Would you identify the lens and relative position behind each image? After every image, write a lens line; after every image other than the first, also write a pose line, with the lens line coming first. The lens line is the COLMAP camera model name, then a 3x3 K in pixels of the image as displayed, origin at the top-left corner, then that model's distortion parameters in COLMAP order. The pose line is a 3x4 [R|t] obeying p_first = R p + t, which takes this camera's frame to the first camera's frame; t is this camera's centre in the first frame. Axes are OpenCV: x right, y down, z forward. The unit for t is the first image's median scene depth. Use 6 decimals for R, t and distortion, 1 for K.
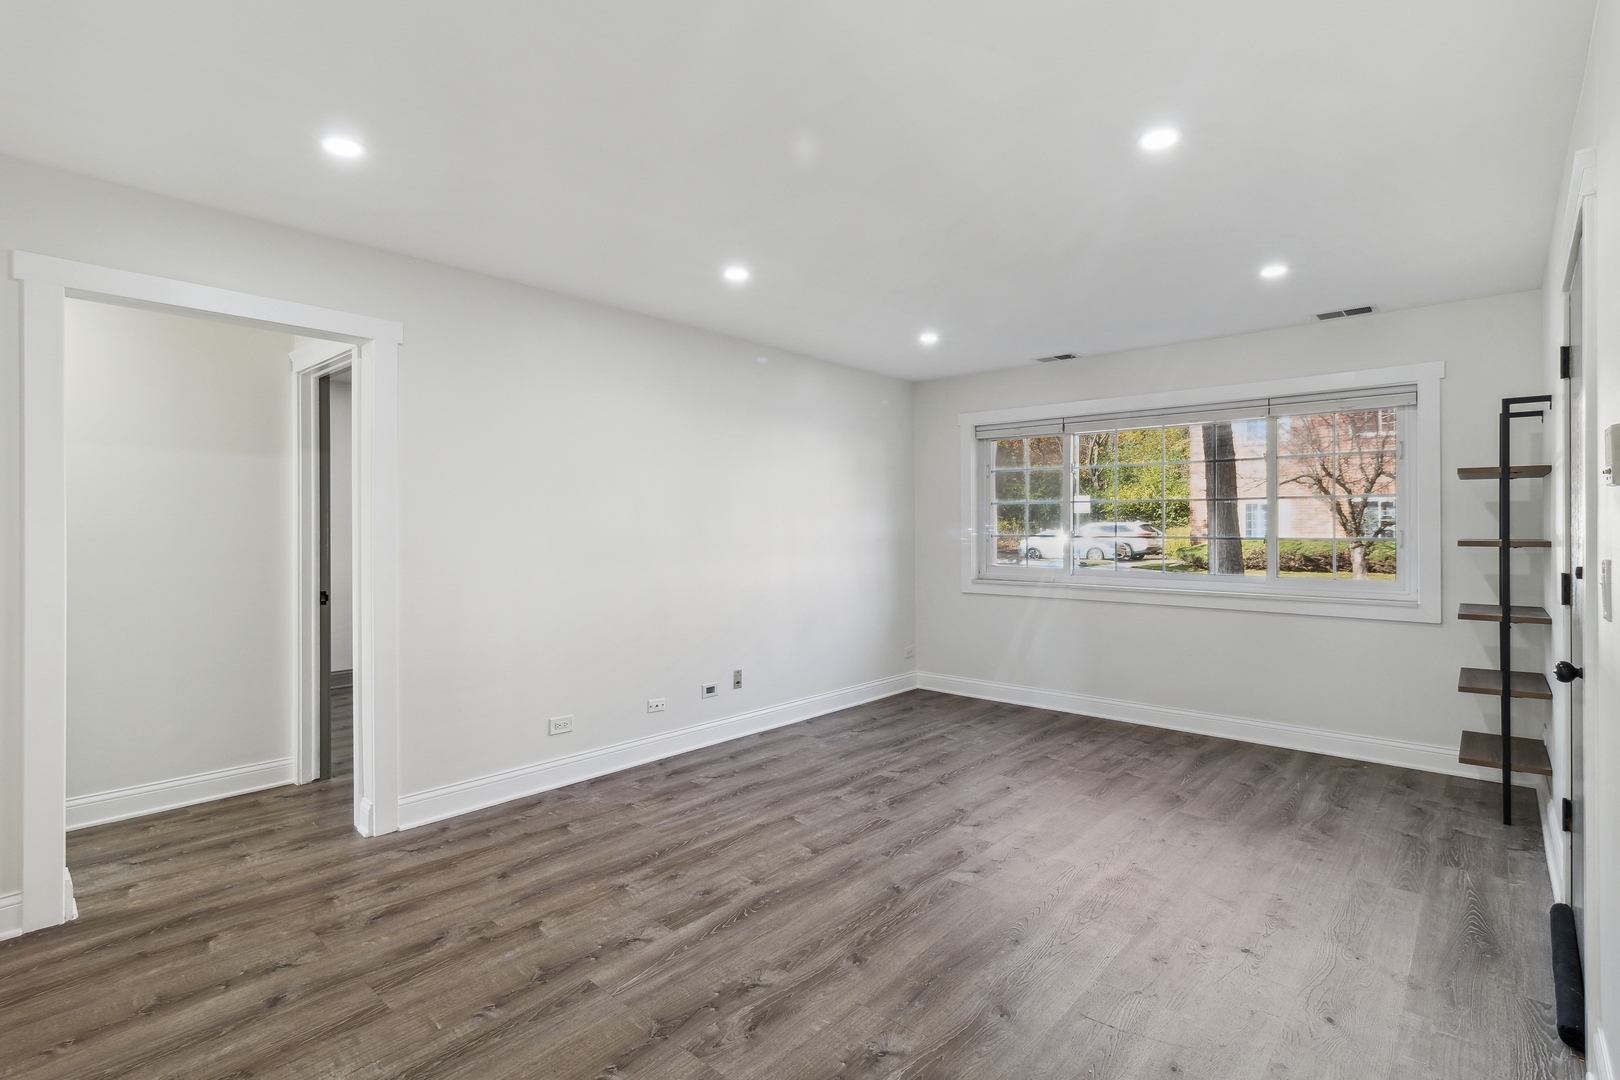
lens RADIAL K [[770.6, 0, 835.6], [0, 770.6, 543.1], [0, 0, 1]] dist [0.001363, 0.001320]
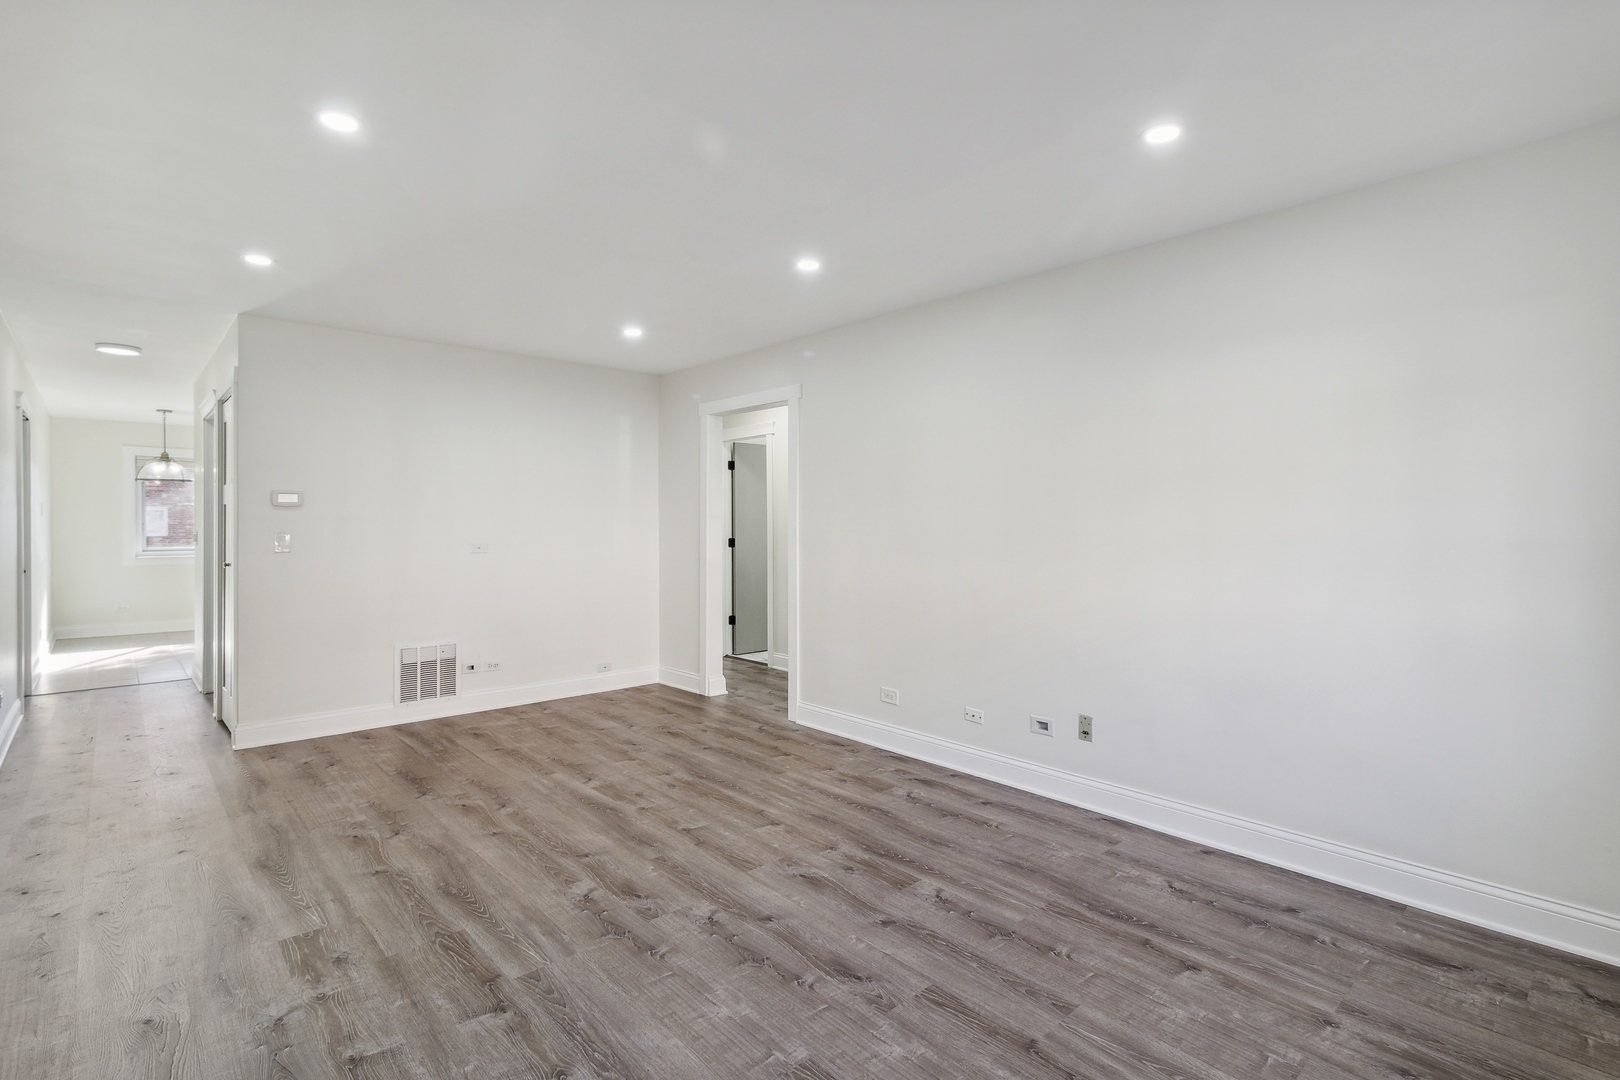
lens RADIAL K [[770.6, 0, 805.9], [0, 770.6, 526.1], [0, 0, 1]] dist [0.001363, 0.001320]
pose [[-0.132606, 0.002843, -0.991165, 0.900407], [-0.020188, 0.999781, 0.005569, -0.021918], [0.990963, 0.020748, -0.132519, 1.169548]]
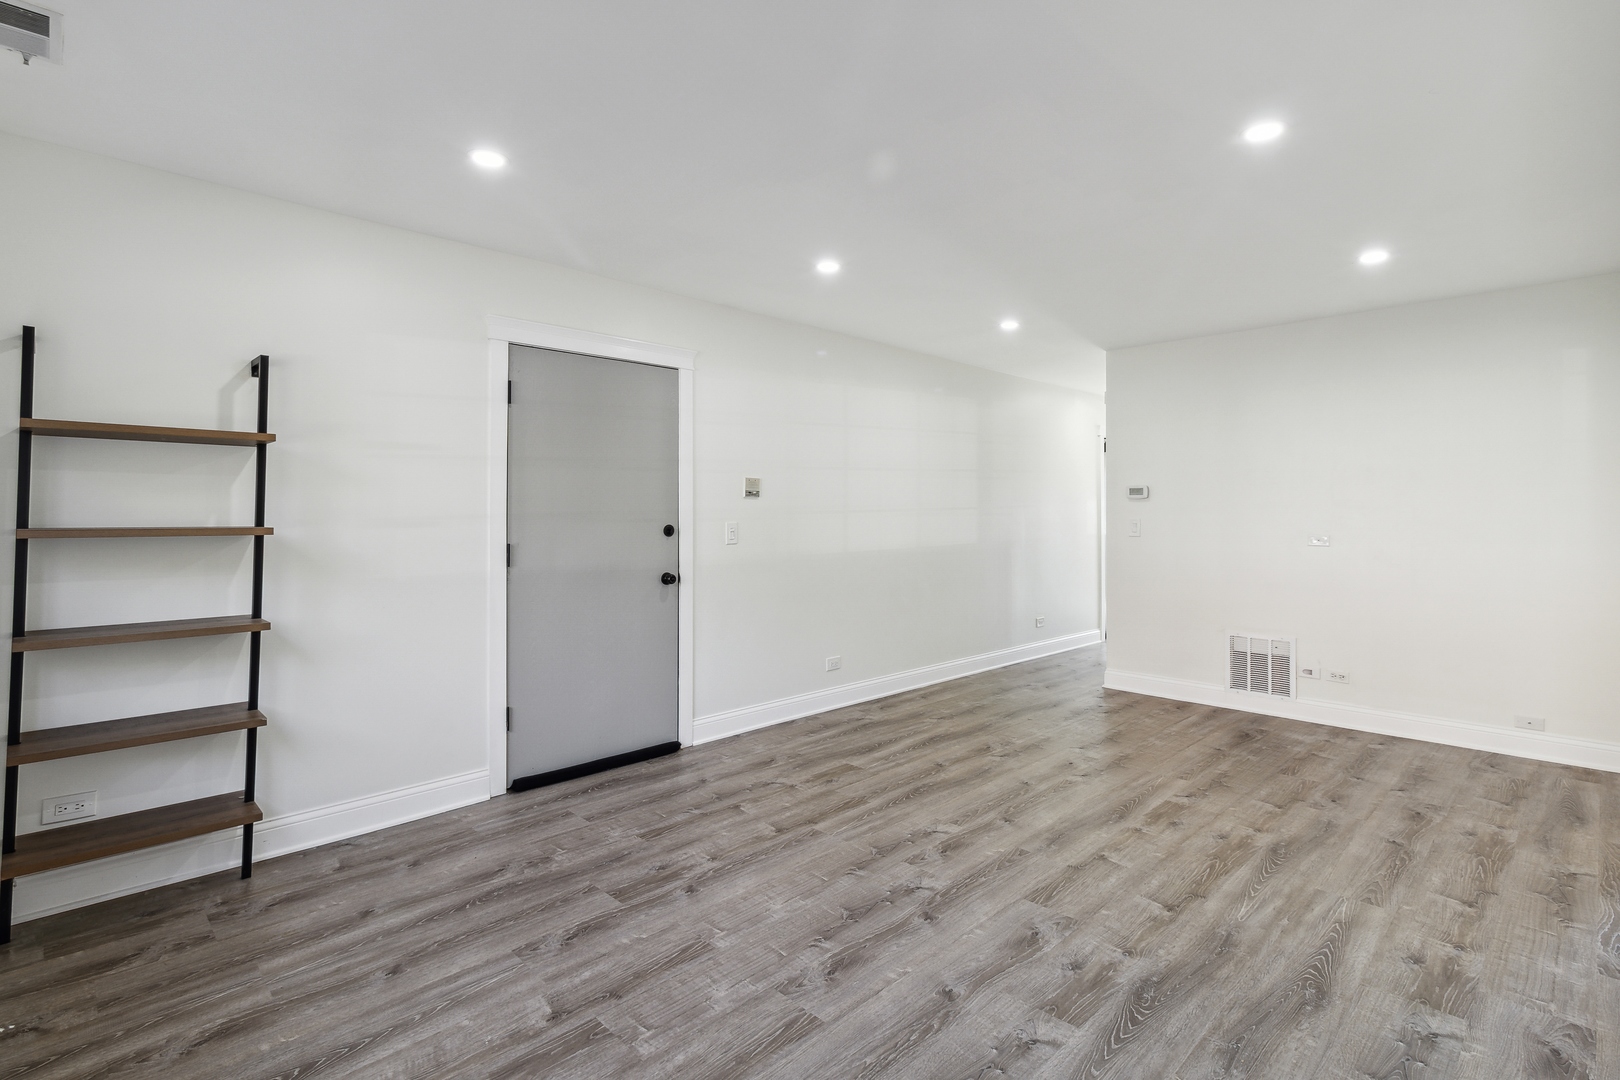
lens RADIAL K [[770.6, 0, 820.9], [0, 770.6, 527.3], [0, 0, 1]] dist [0.001363, 0.001320]
pose [[-0.996007, 0.000524, 0.089269, 0.205361], [0.003696, 0.999367, 0.035375, -0.027024], [-0.089194, 0.035564, -0.995379, 1.752657]]
